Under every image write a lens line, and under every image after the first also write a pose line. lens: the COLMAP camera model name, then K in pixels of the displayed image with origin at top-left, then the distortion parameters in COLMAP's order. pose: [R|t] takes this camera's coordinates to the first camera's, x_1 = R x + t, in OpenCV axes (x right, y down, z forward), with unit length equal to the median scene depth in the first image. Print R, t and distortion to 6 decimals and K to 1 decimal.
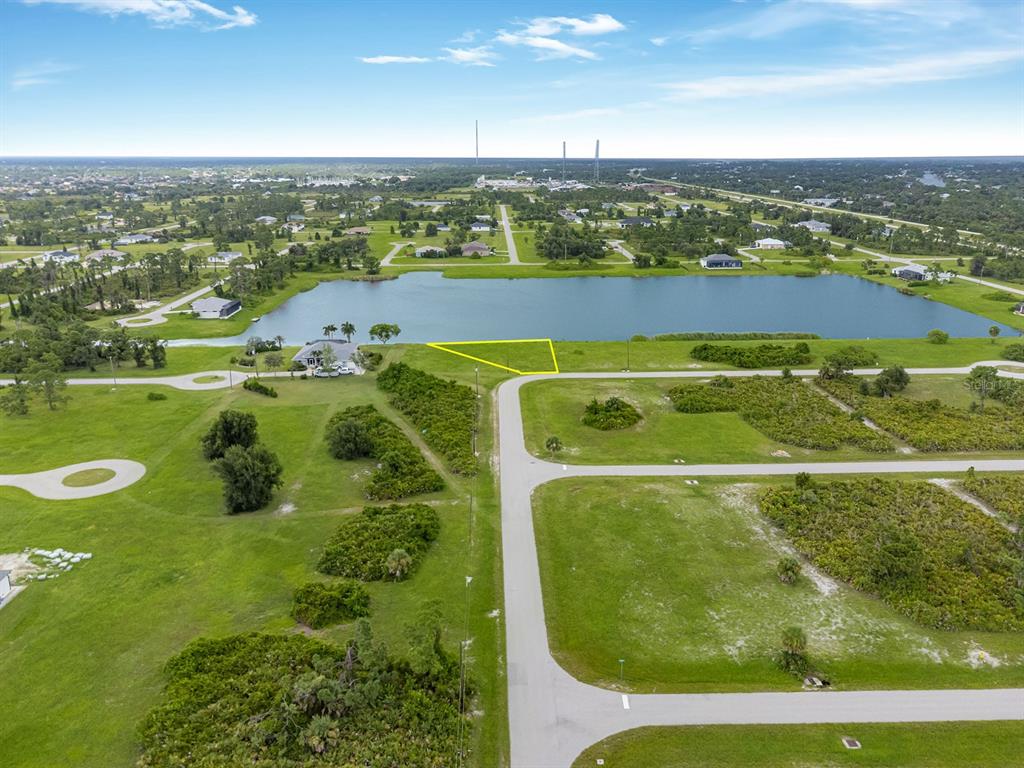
lens RADIAL K [[793.3, 0, 511.4], [0, 793.3, 378.2], [0, 0, 1]] dist [0.026778, -0.000818]
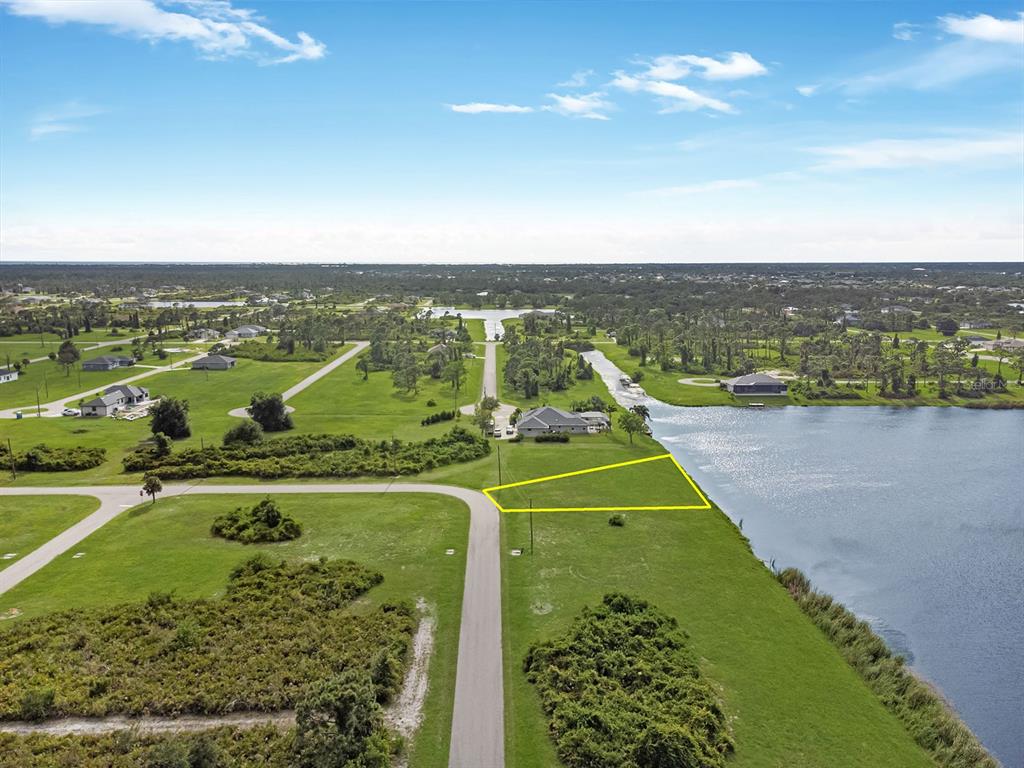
lens RADIAL K [[772.5, 0, 513.4], [0, 772.5, 372.0], [0, 0, 1]] dist [0.023143, -0.002887]
pose [[-0.002144, 0.160320, -0.987063, 0.694777], [-0.268802, 0.950644, 0.154988, -0.225737], [0.963193, 0.265657, 0.041056, 0.971127]]
